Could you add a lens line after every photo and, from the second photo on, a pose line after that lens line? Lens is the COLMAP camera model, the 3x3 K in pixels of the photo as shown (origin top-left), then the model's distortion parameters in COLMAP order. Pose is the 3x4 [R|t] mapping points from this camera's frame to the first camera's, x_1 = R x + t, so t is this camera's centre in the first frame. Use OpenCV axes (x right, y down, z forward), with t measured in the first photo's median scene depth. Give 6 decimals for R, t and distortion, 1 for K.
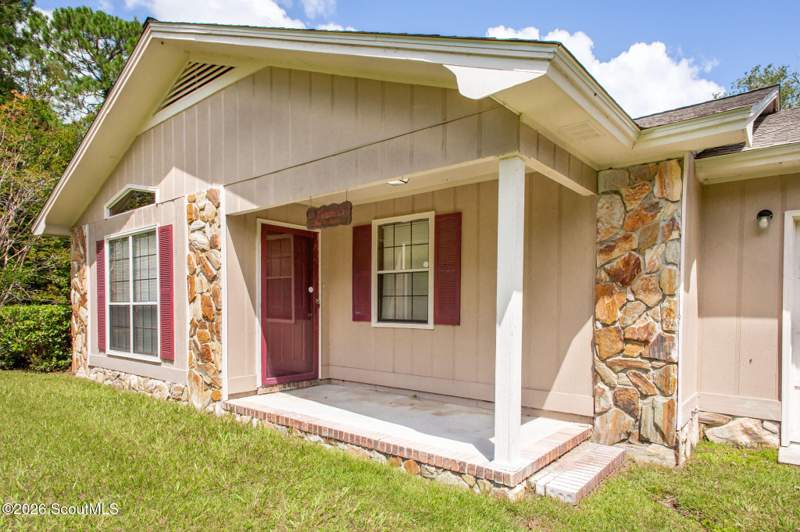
lens RADIAL K [[474.4, 0, 407.9], [0, 474.4, 306.9], [0, 0, 1]] dist [0.022600, -0.000661]
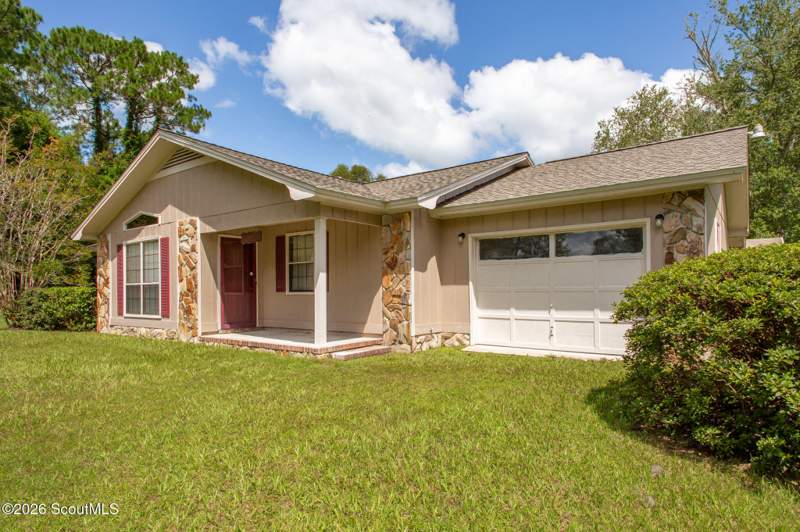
lens RADIAL K [[474.4, 0, 408.6], [0, 474.4, 272.2], [0, 0, 1]] dist [0.022600, -0.000661]
pose [[0.999246, -0.013580, 0.036381, 0.311003], [0.014853, 0.999278, -0.034961, 0.027558], [-0.035880, 0.035475, 0.998726, -0.758019]]
